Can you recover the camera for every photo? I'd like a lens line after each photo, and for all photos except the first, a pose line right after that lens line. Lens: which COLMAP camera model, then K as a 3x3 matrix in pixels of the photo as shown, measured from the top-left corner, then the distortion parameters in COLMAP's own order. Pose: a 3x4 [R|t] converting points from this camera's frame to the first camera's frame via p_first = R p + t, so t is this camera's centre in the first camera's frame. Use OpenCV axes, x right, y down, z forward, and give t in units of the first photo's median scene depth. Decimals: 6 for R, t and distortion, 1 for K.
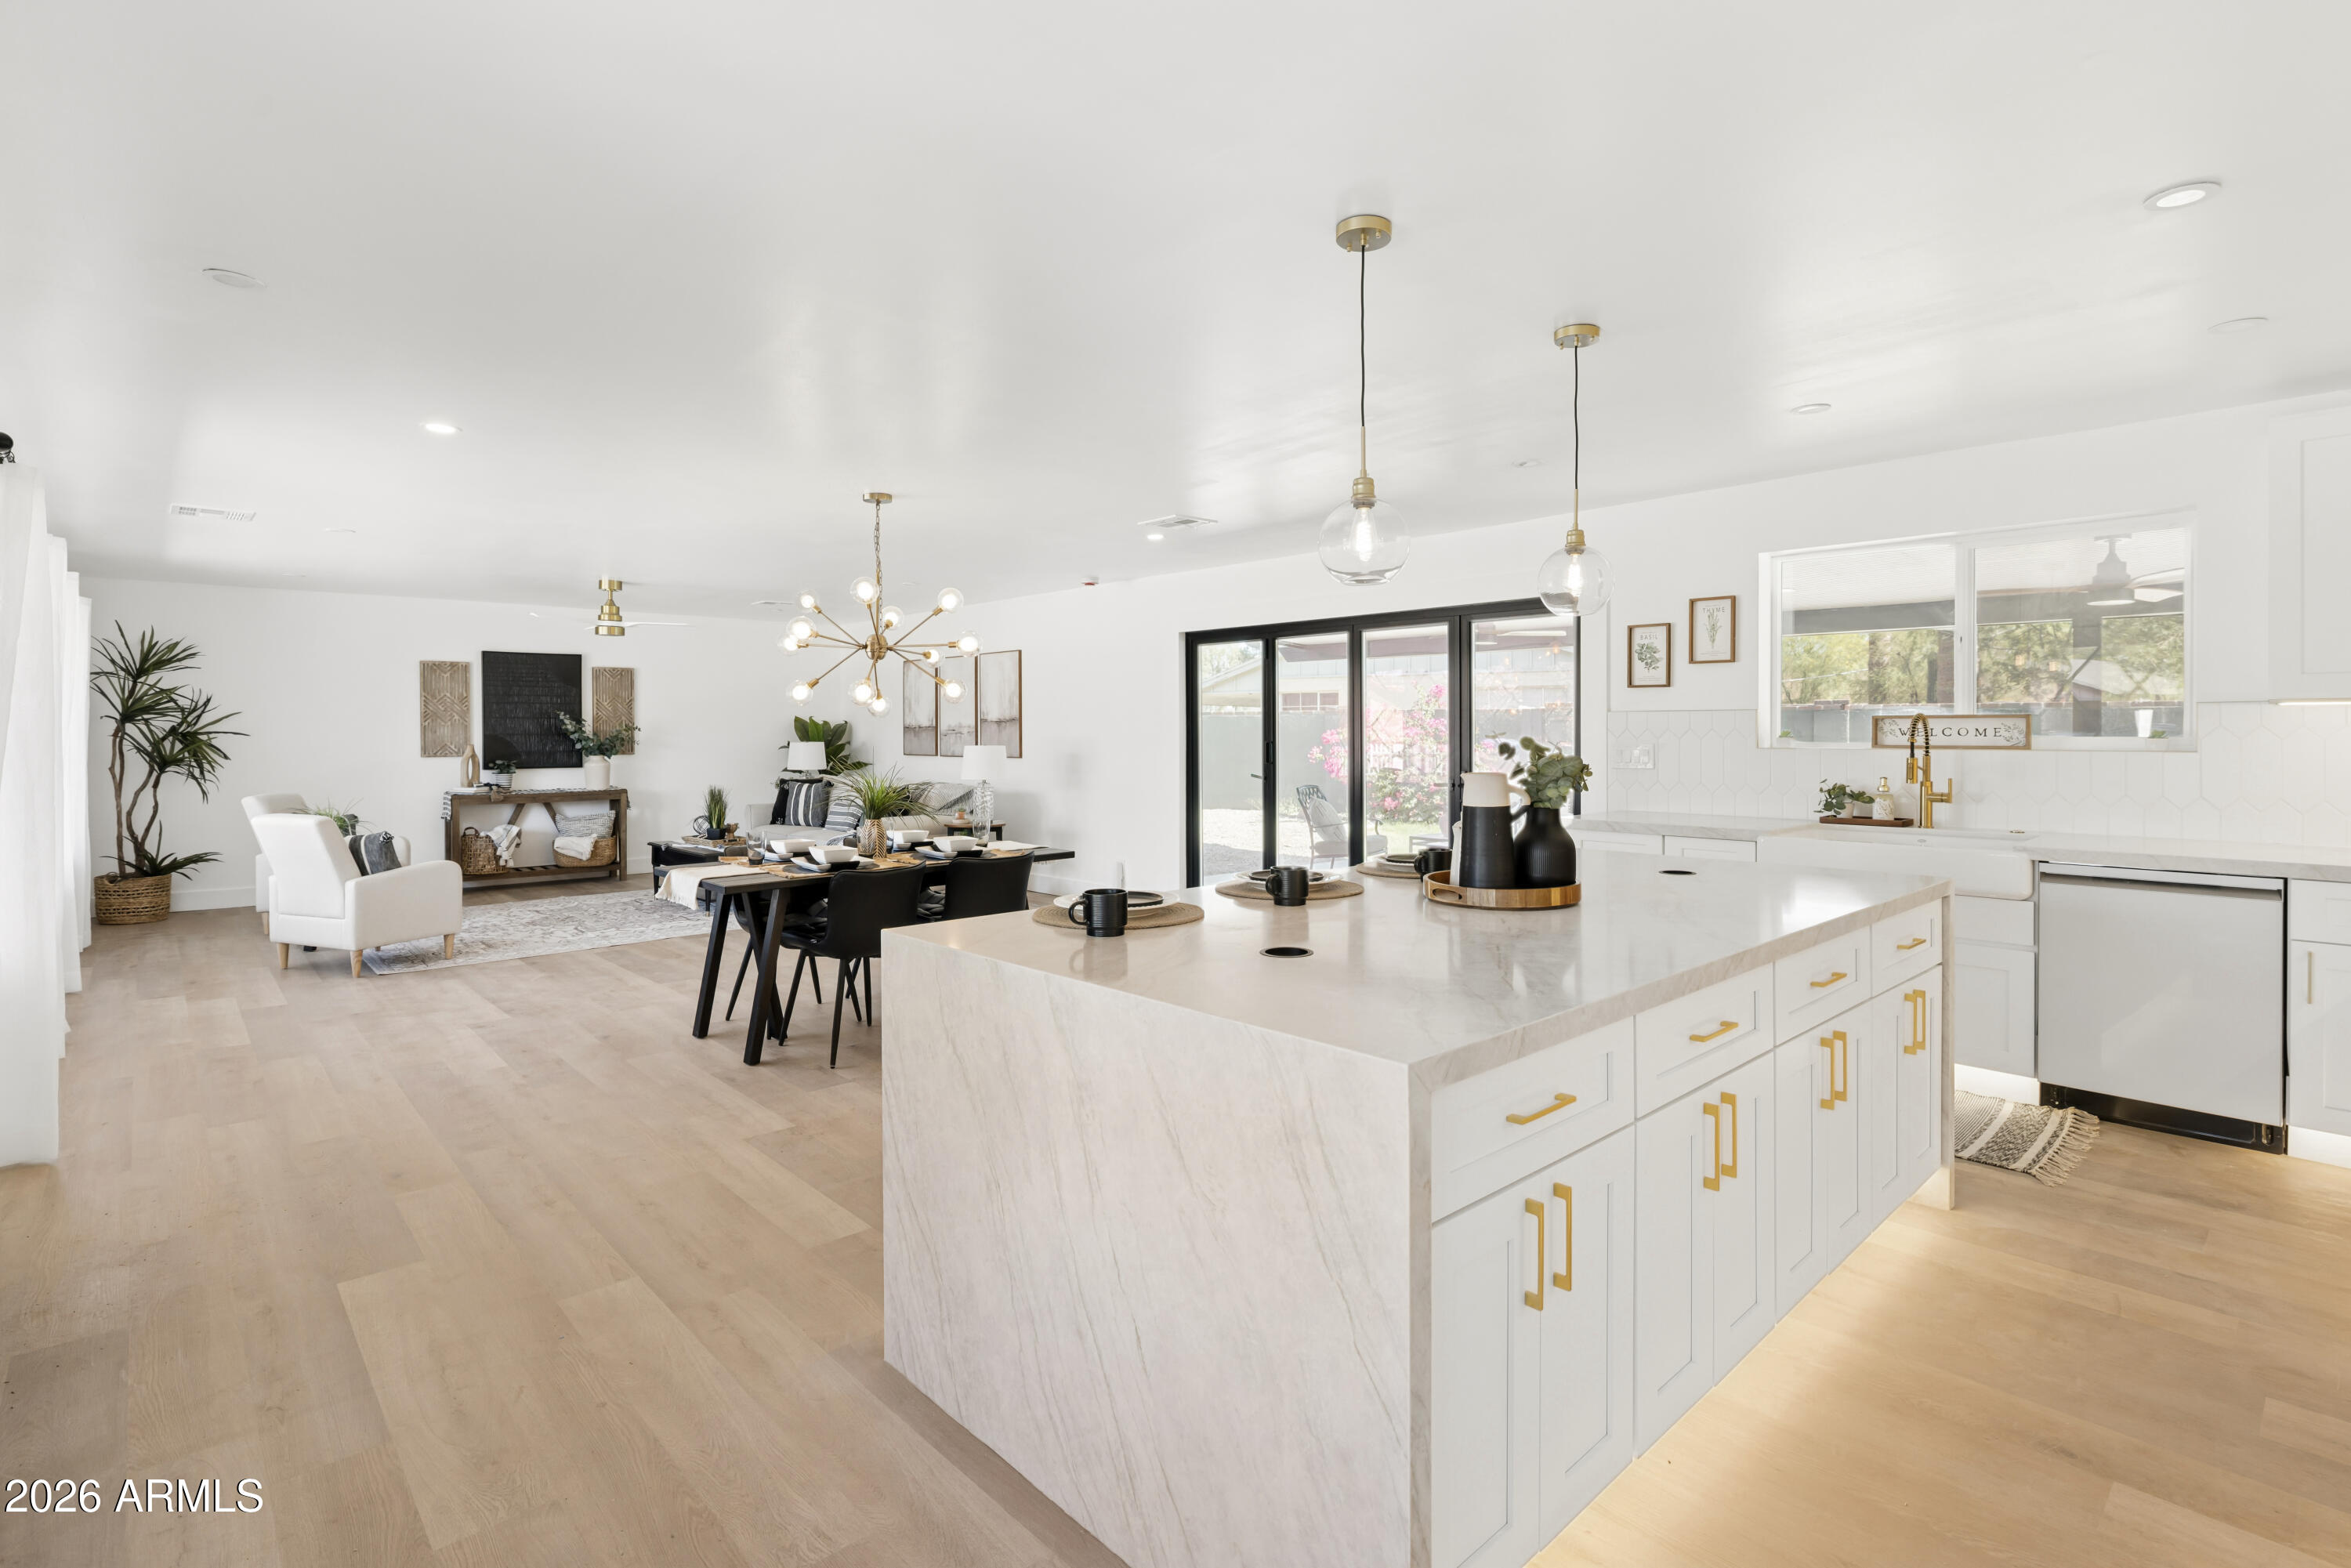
lens RADIAL K [[1127.6, 0, 1192.4], [0, 1127.6, 739.9], [0, 0, 1]] dist [-0.001745, 0.000889]
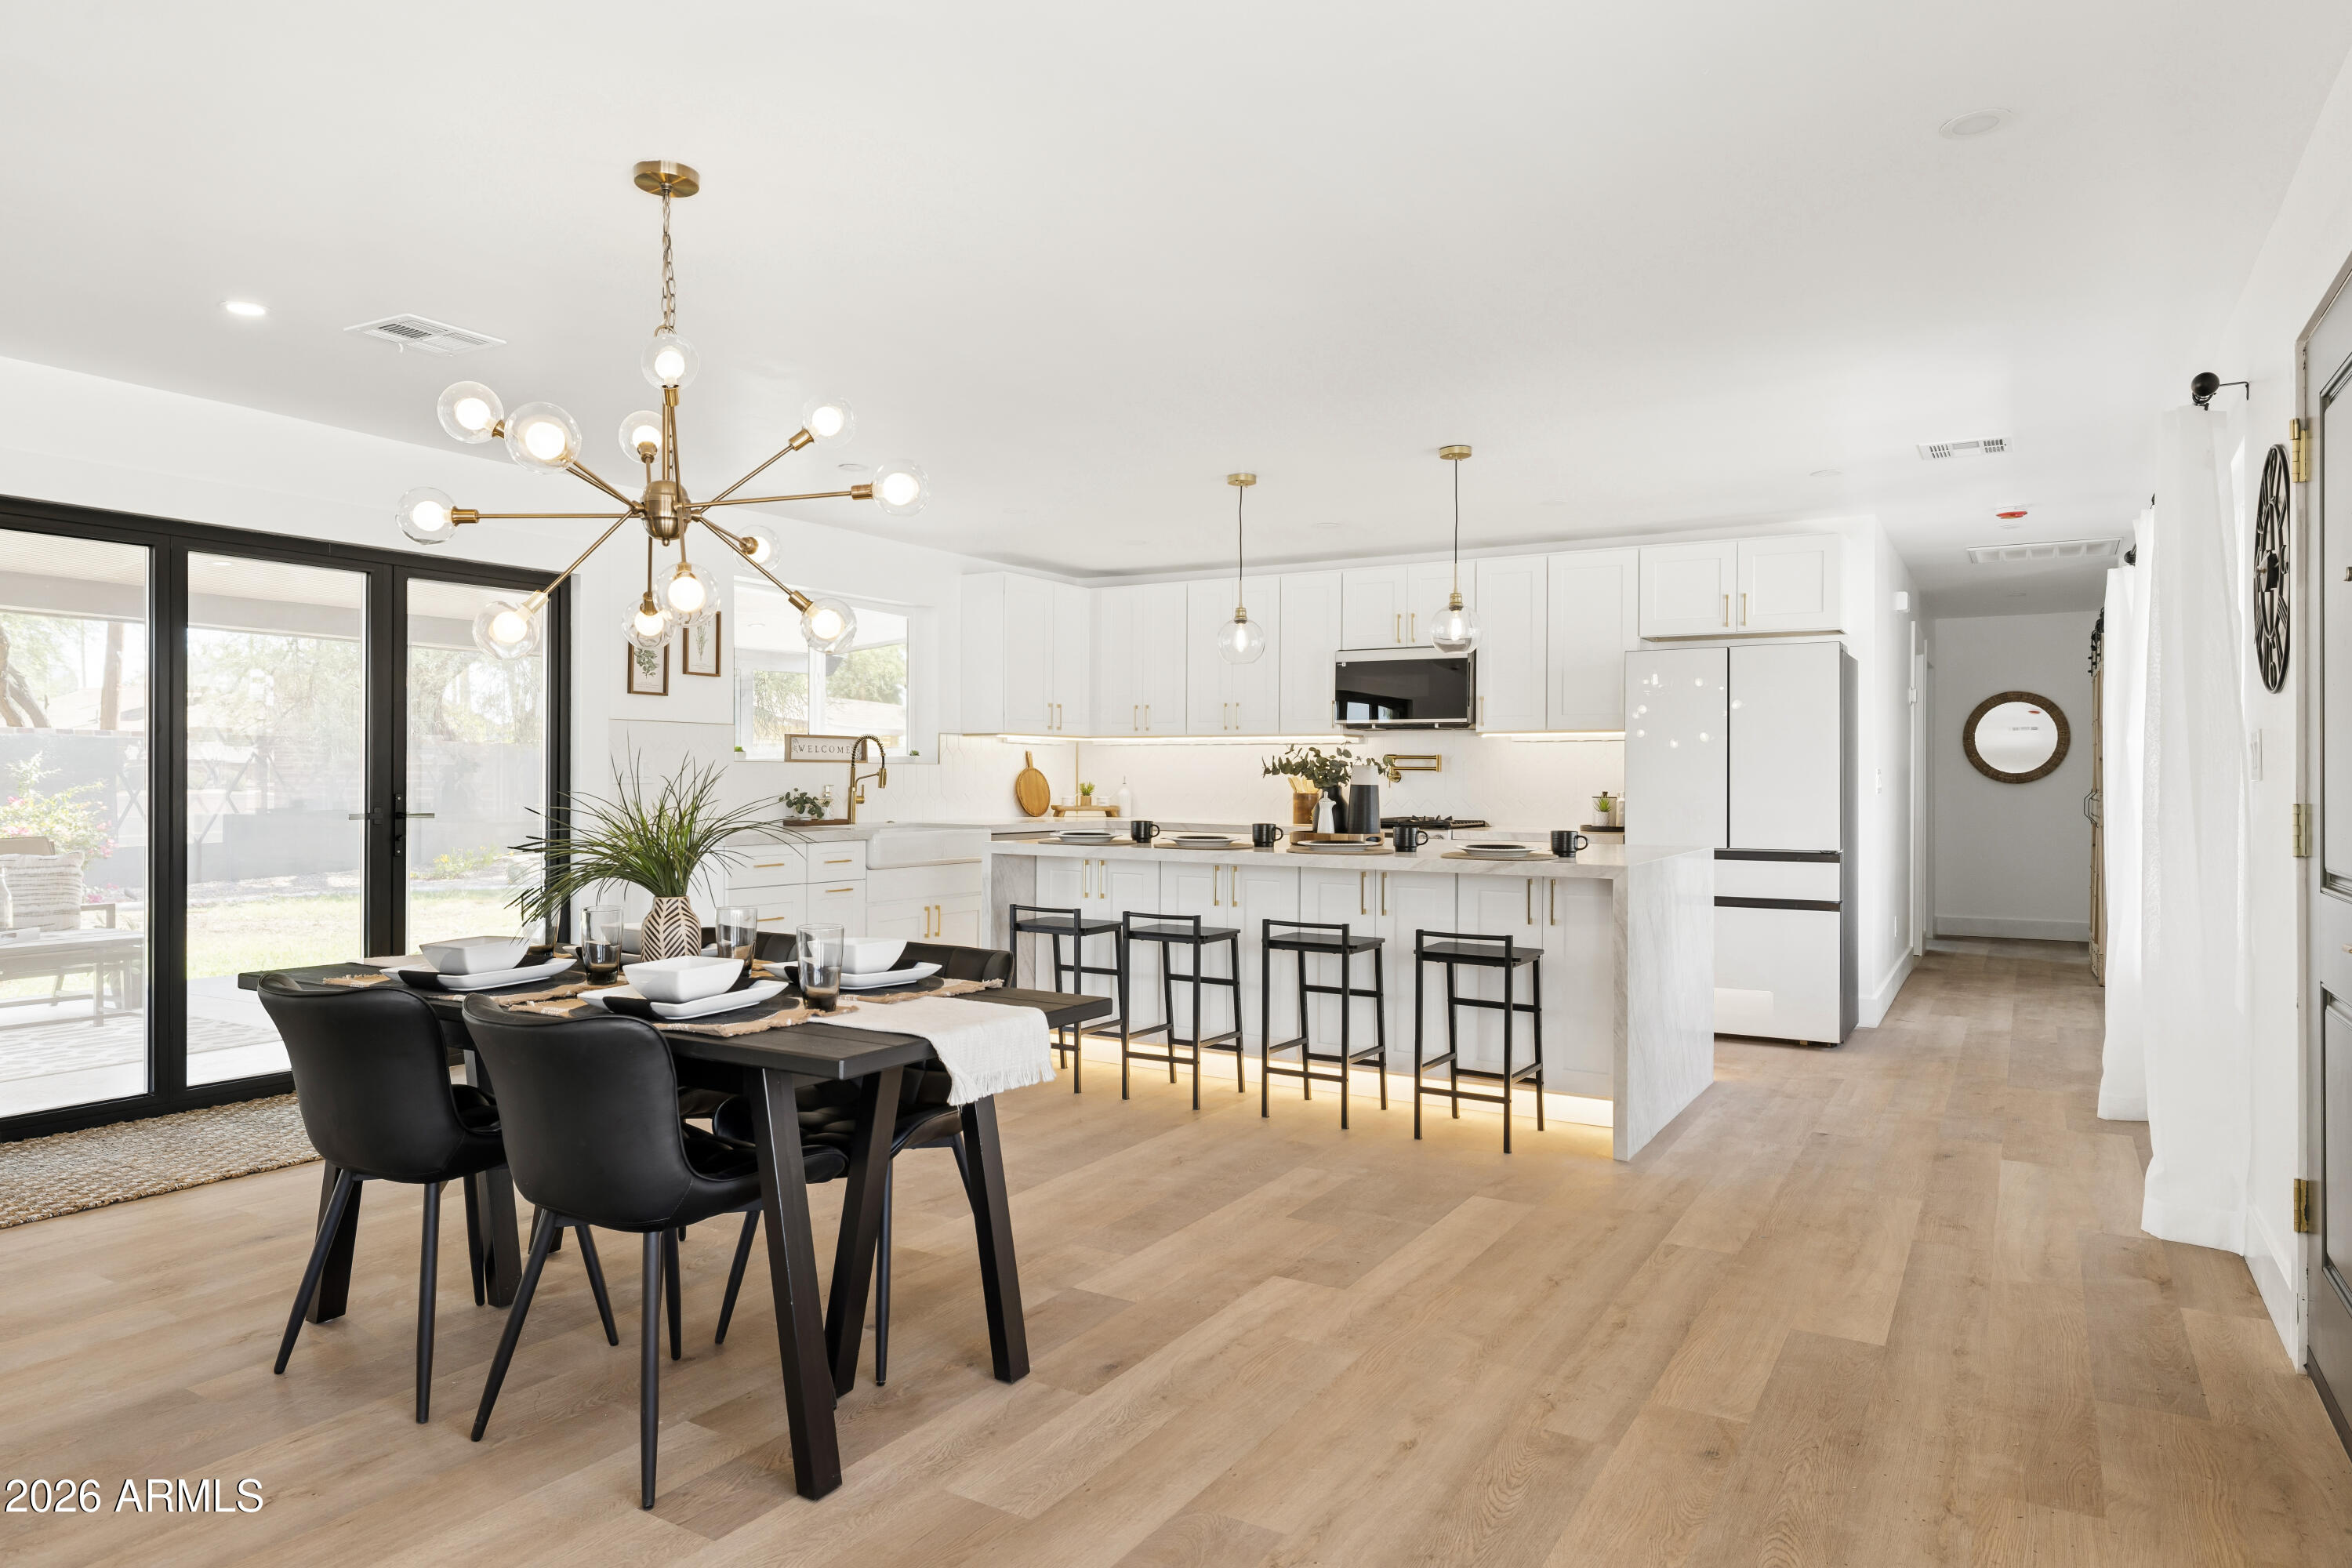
lens RADIAL K [[1441.6, 0, 1168.5], [0, 1441.6, 774.4], [0, 0, 1]] dist [0.002192, 0.000433]
pose [[-0.275412, 0.003974, 0.961318, -0.979182], [0.004209, 0.999987, -0.002928, 0.027398], [-0.961317, 0.003239, -0.275425, 1.071745]]
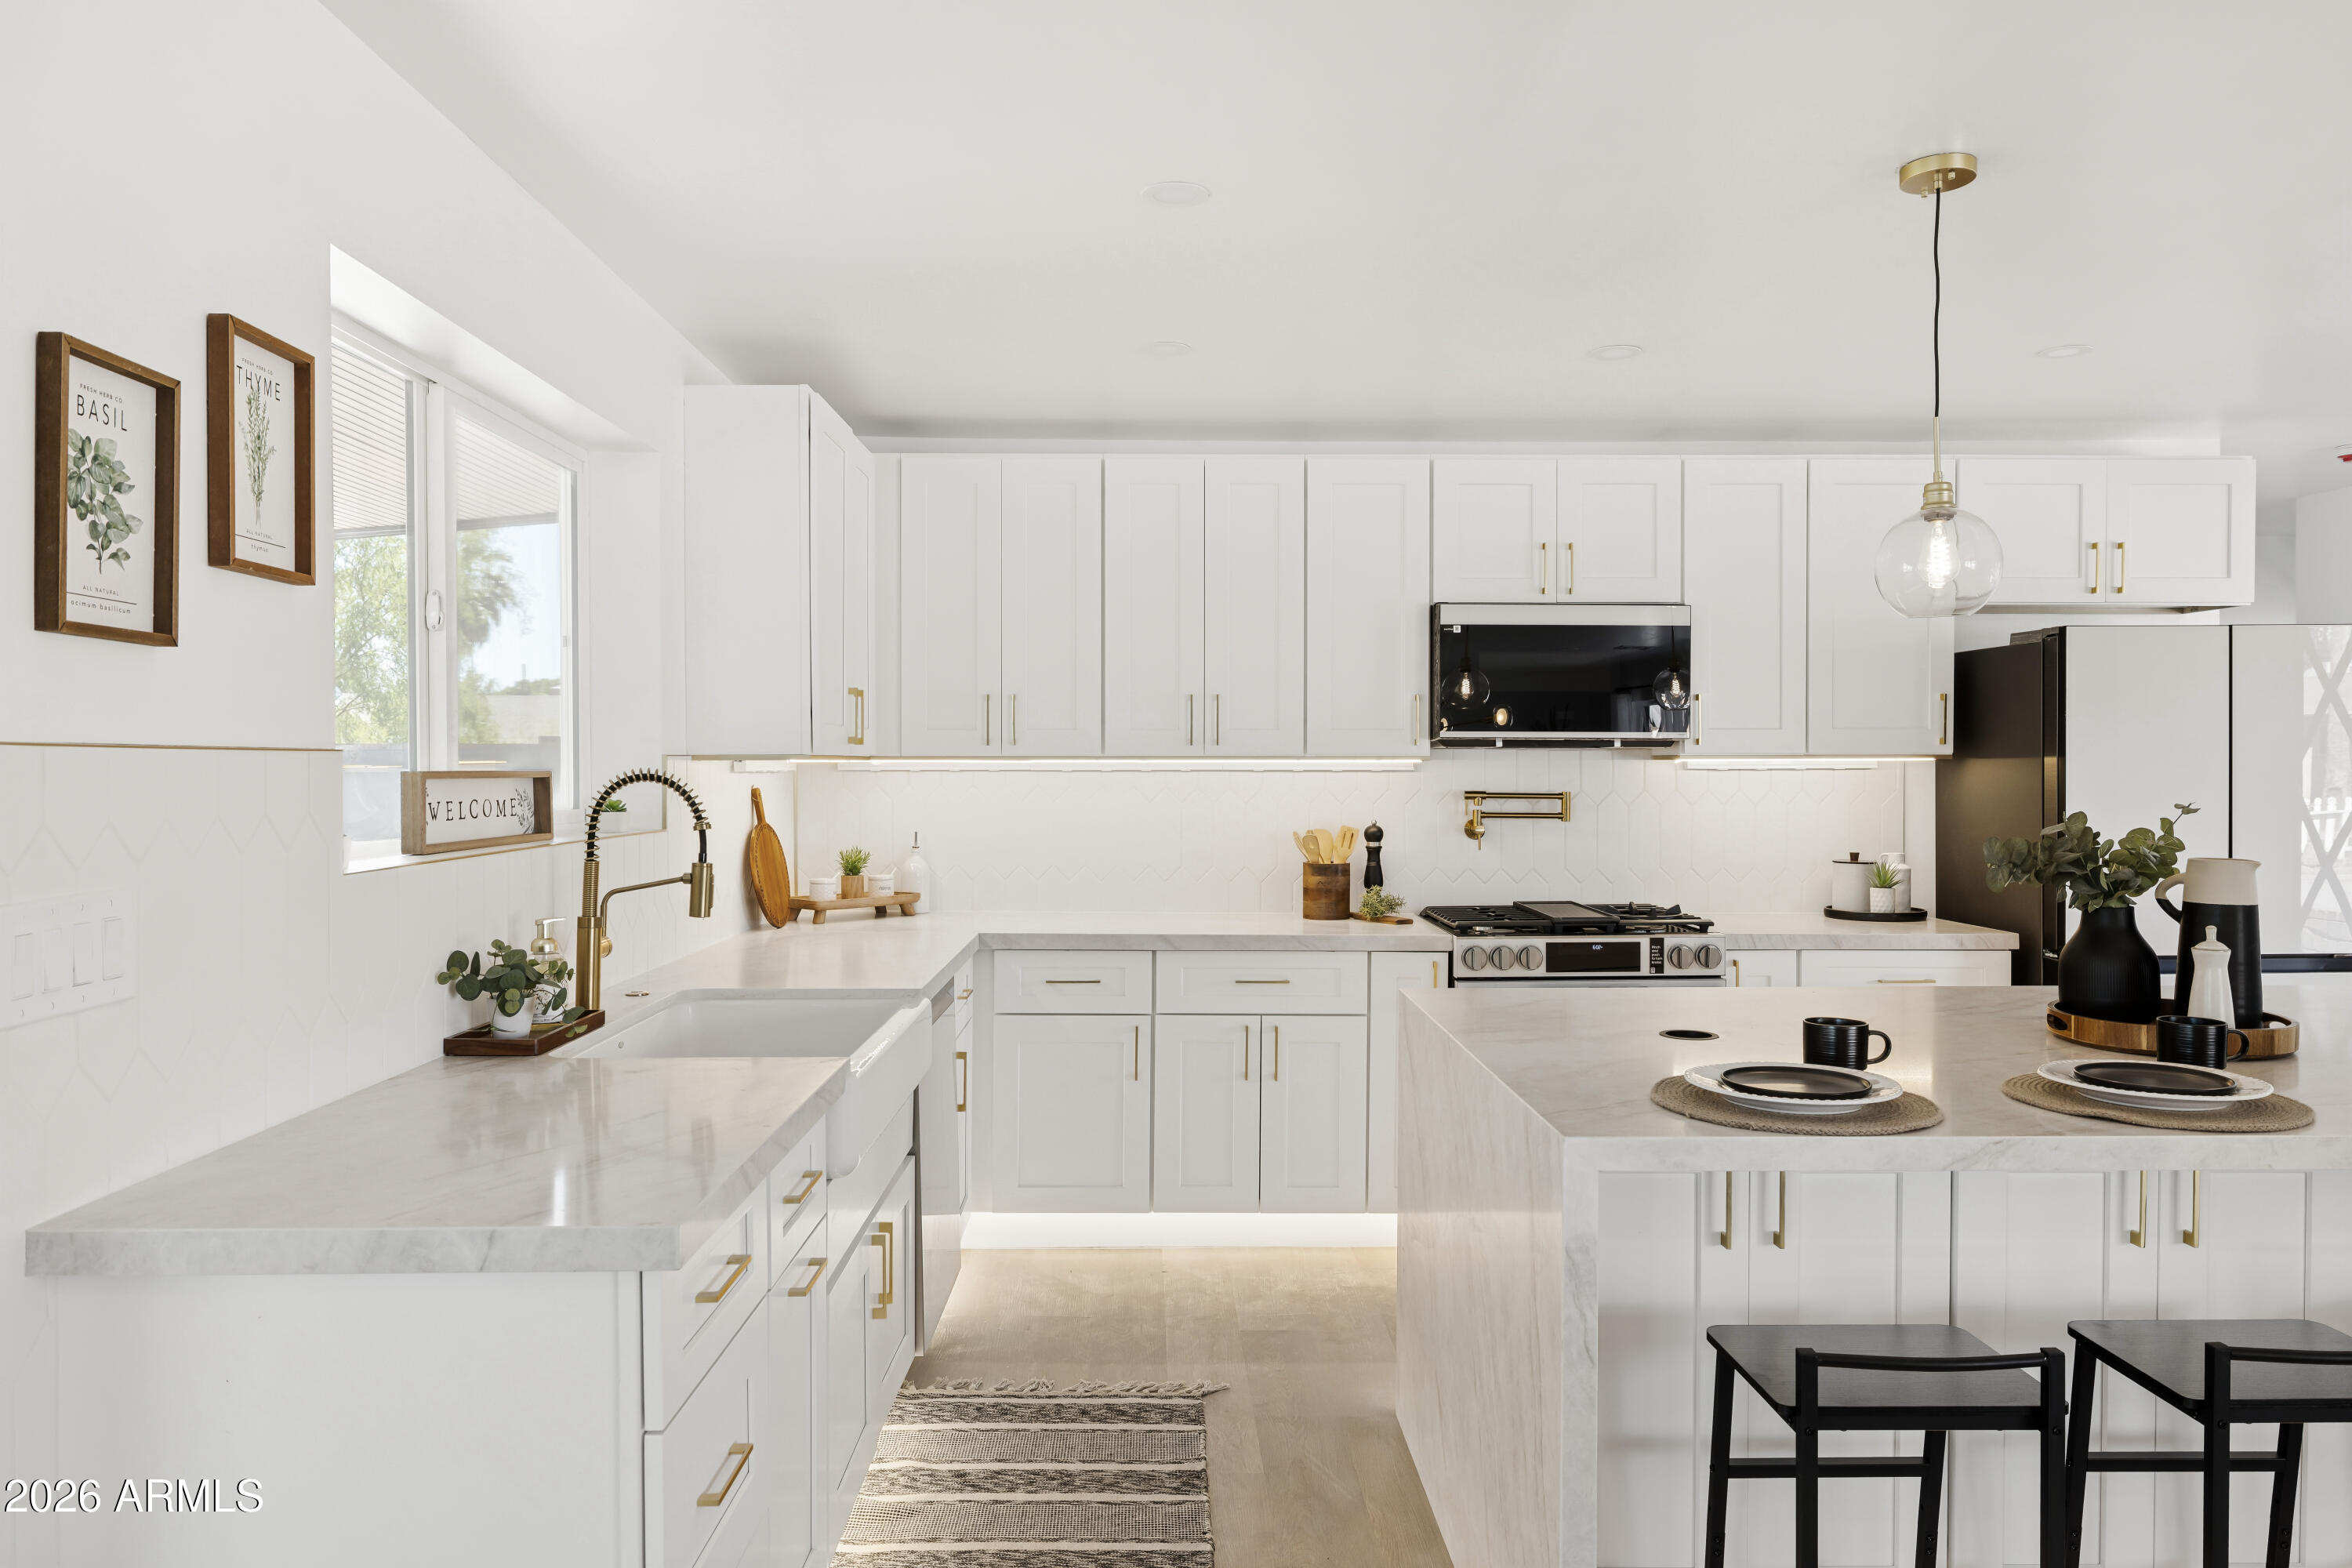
lens RADIAL K [[1582.8, 0, 1176.0], [0, 1582.8, 784.0], [0, 0, 1]] dist [-0.000811, 0.003269]
pose [[-0.743734, -0.003297, 0.668467, 0.044043], [0.009561, 0.999833, 0.015570, -0.024159], [-0.668407, 0.017971, -0.743579, 1.278706]]
